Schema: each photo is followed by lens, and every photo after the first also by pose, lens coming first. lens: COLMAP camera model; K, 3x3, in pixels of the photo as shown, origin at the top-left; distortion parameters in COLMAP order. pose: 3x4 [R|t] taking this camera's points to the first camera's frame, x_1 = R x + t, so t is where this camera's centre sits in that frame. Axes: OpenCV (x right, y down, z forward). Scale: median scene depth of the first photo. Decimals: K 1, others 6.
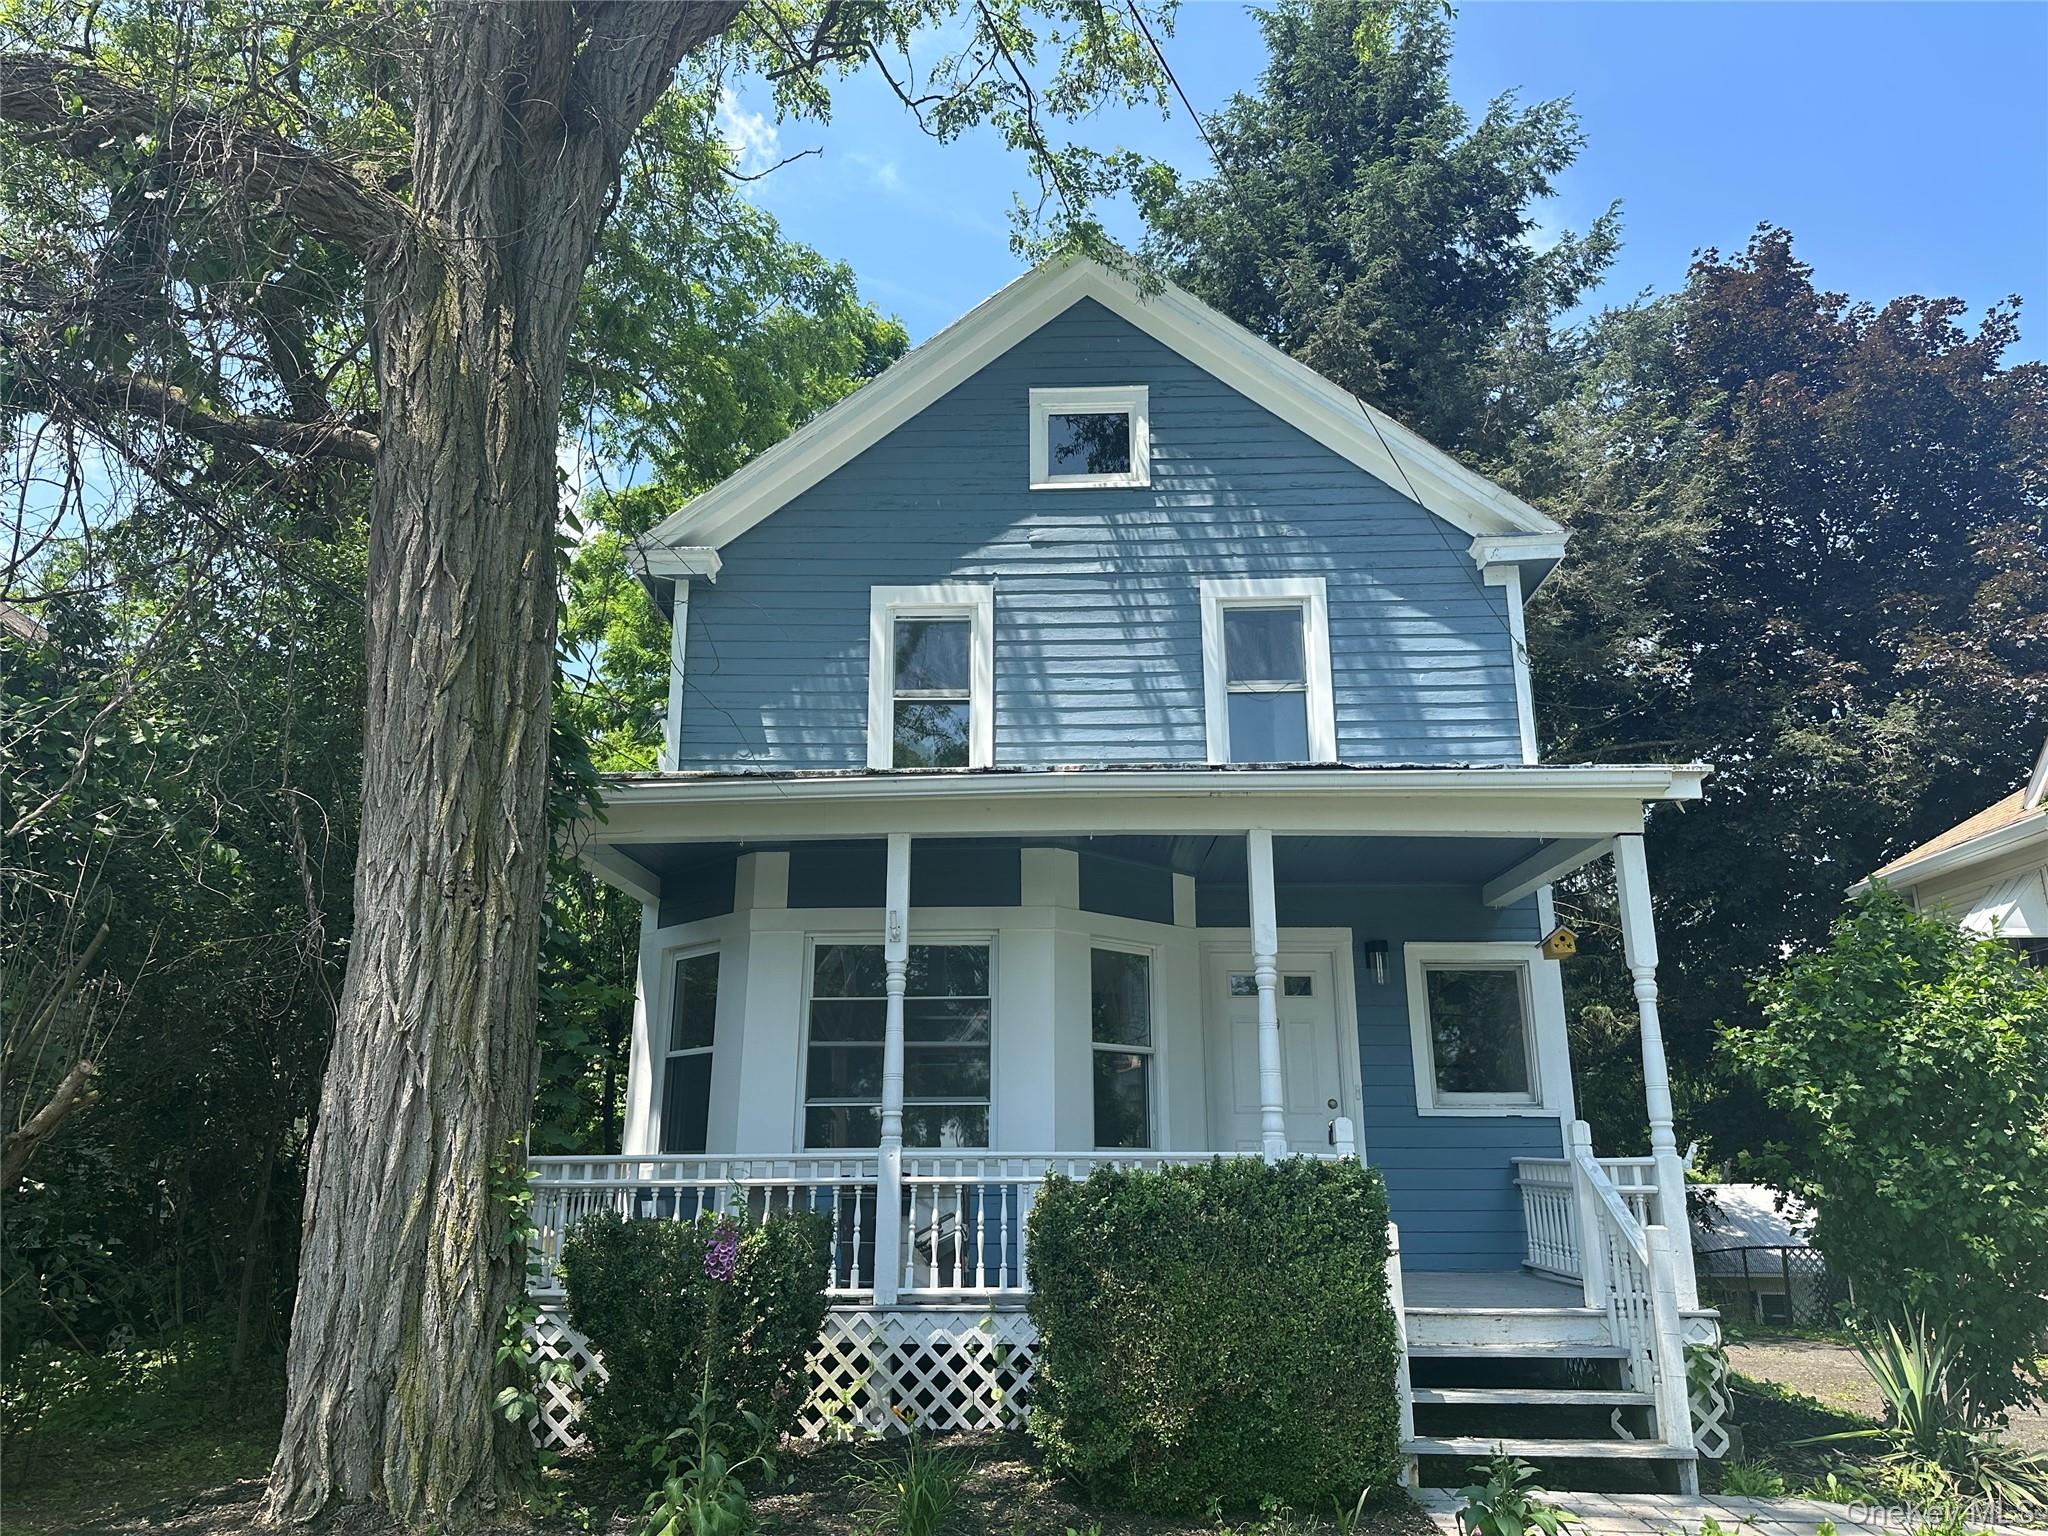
lens RADIAL K [[1361.1, 0, 1024.0], [0, 1361.1, 768.0], [0, 0, 1]] dist [0.113895, -0.178005]
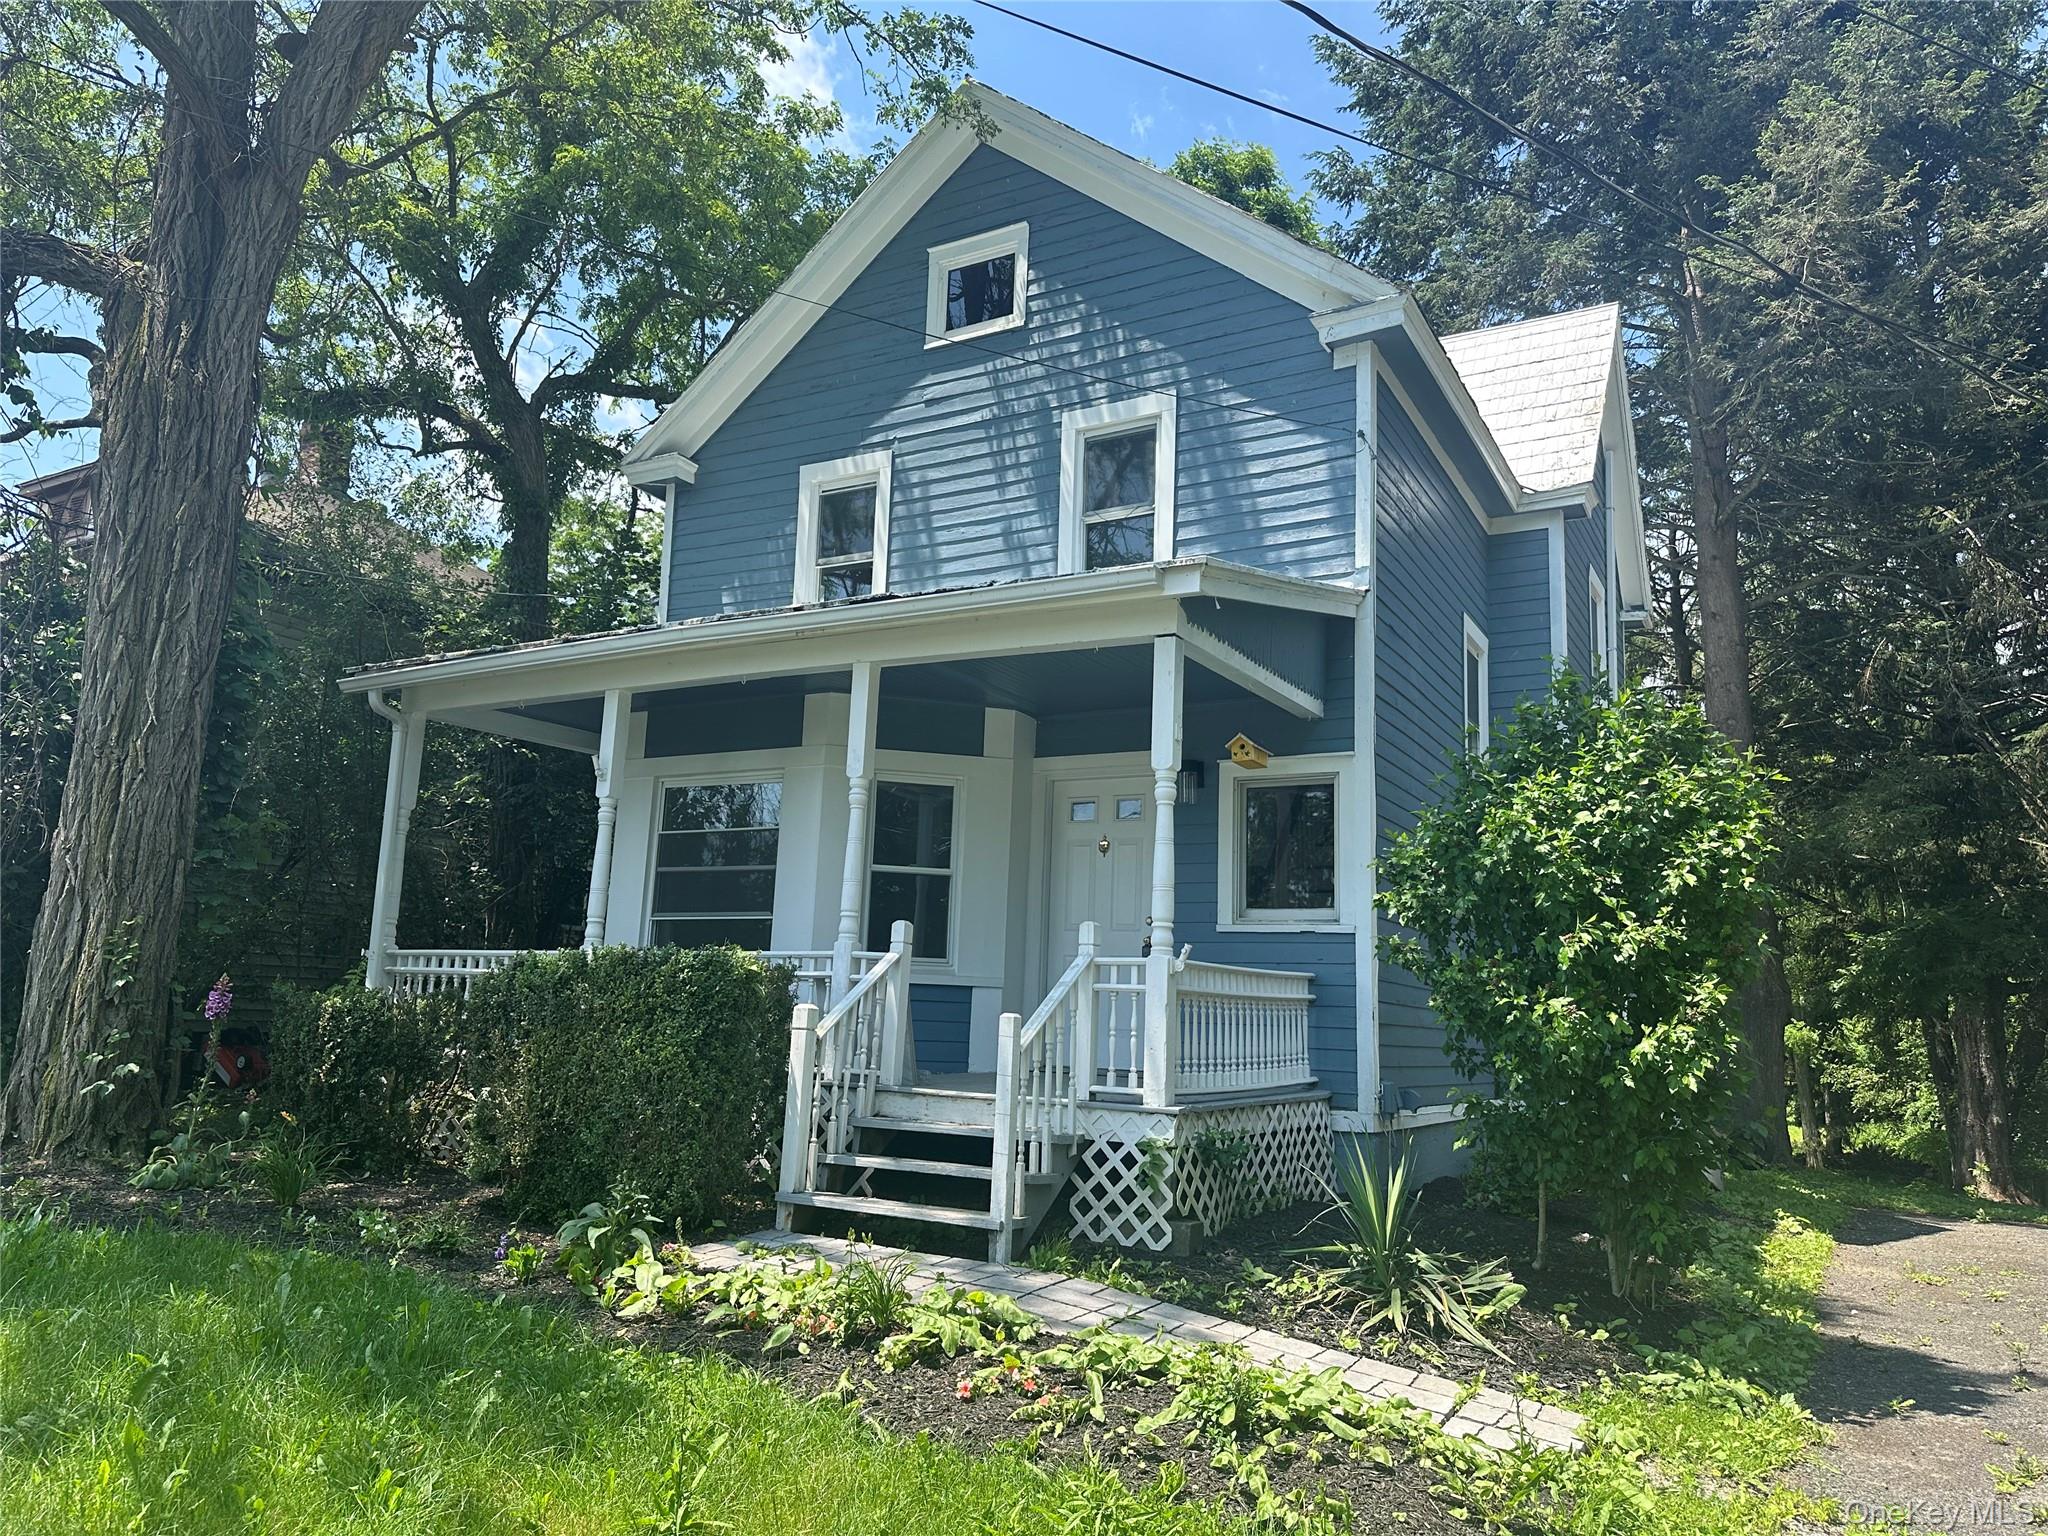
lens RADIAL K [[1361.1, 0, 1024.0], [0, 1361.1, 768.0], [0, 0, 1]] dist [0.113895, -0.178005]
pose [[0.895223, -0.048129, -0.443011, 0.538823], [0.092334, 0.992609, 0.078748, 0.038983], [0.435947, -0.111402, 0.893051, 0.061389]]
